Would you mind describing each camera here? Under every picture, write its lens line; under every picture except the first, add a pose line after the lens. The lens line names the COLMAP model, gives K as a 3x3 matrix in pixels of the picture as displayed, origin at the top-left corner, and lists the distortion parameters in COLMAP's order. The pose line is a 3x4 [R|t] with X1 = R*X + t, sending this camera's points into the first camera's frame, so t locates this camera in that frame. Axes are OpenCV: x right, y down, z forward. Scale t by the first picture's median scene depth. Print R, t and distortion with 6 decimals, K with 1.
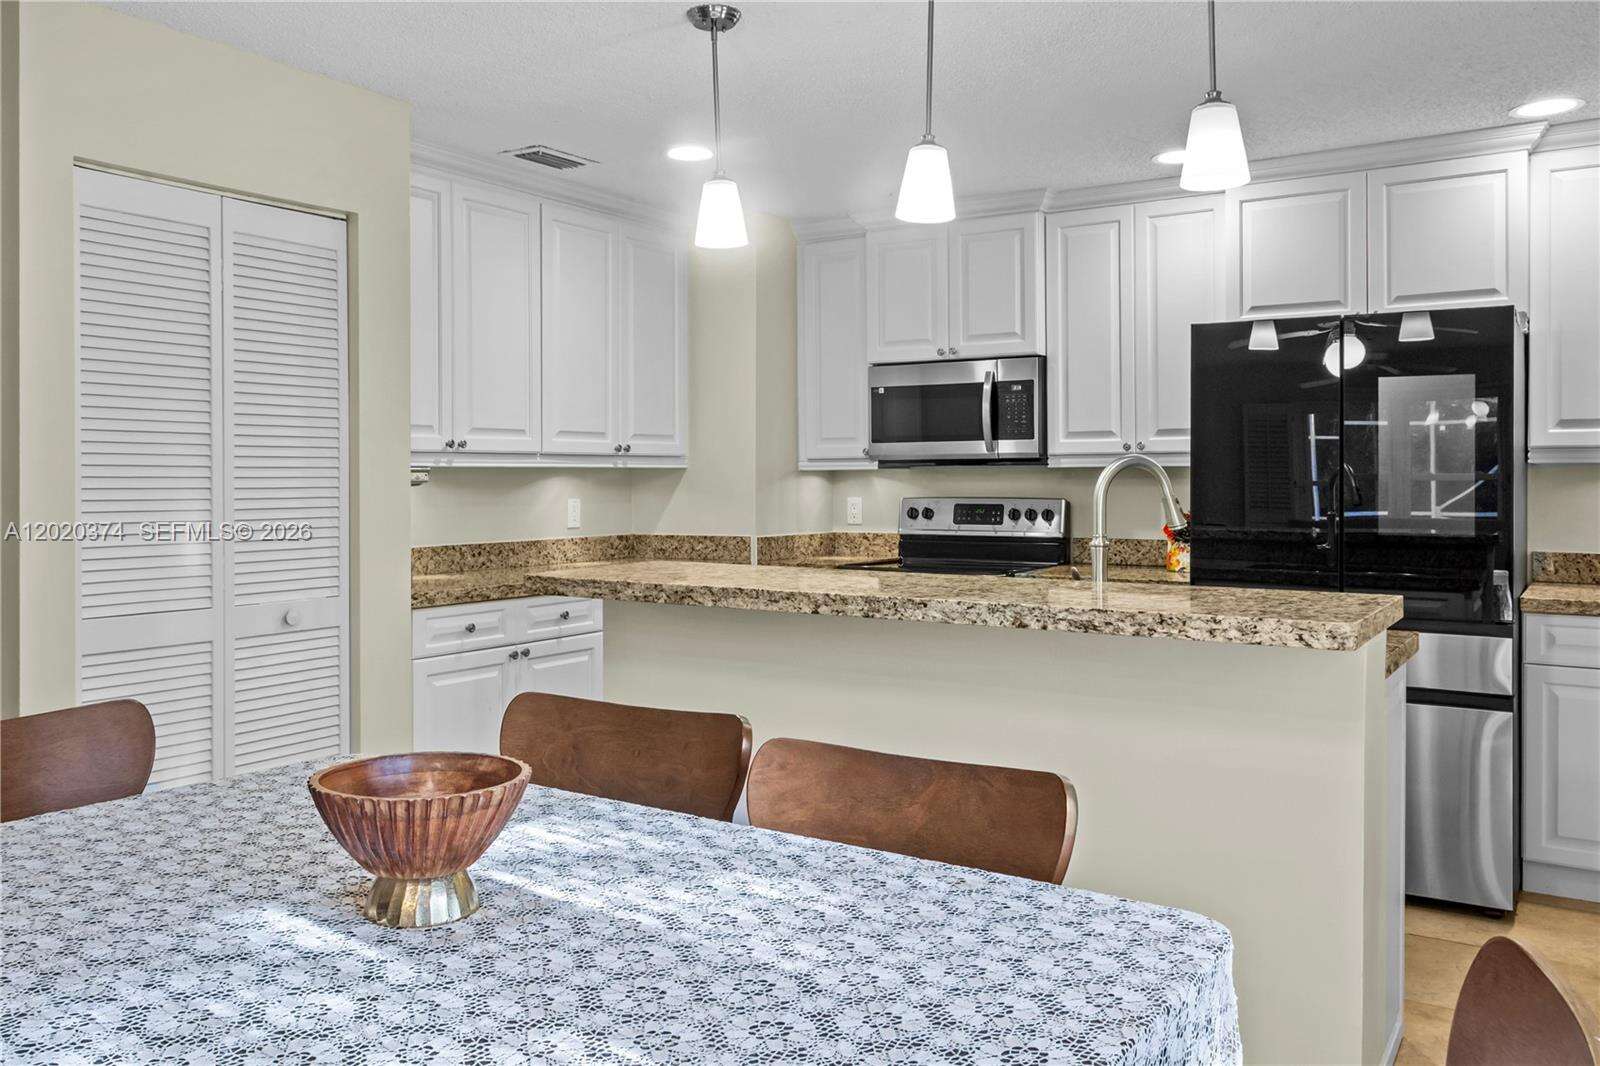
lens RADIAL K [[1293.6, 0, 801.6], [0, 1293.6, 468.8], [0, 0, 1]] dist [0.003149, 0.005990]
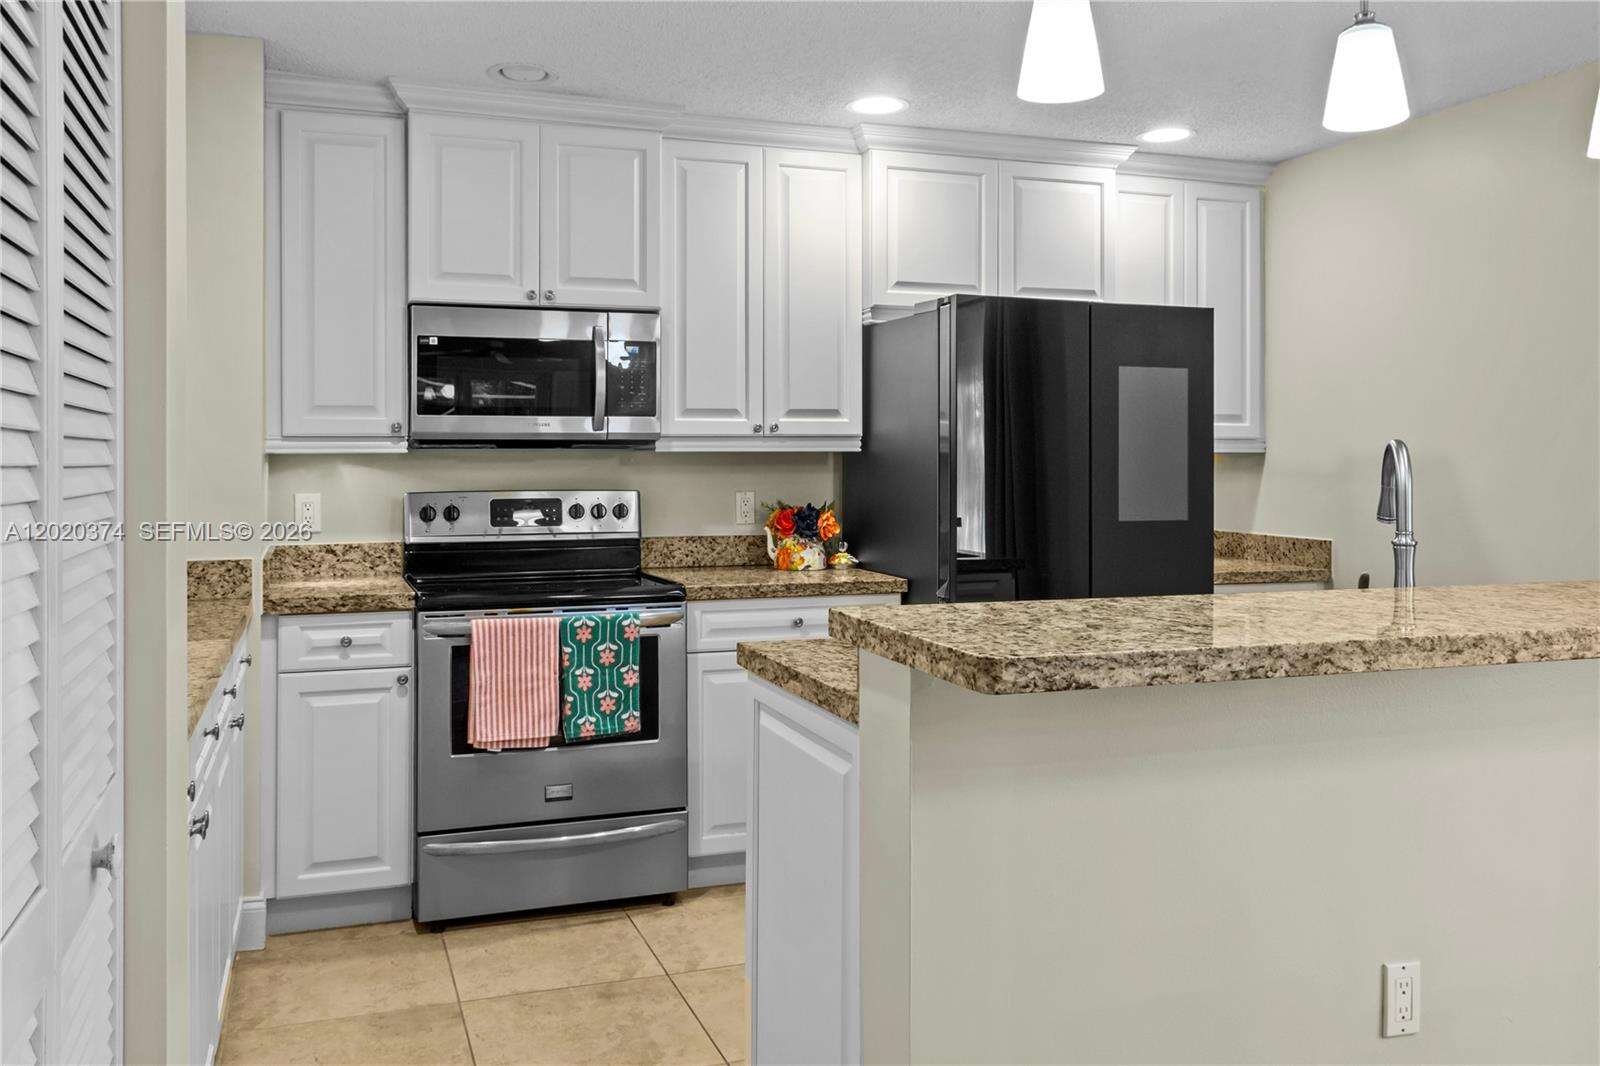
lens RADIAL K [[1293.6, 0, 801.6], [0, 1293.6, 468.8], [0, 0, 1]] dist [0.003149, 0.005990]
pose [[0.617512, -0.003970, 0.786551, -0.383590], [-0.006249, 0.999931, 0.009953, 0.000788], [-0.786536, -0.011061, 0.617445, 0.424916]]
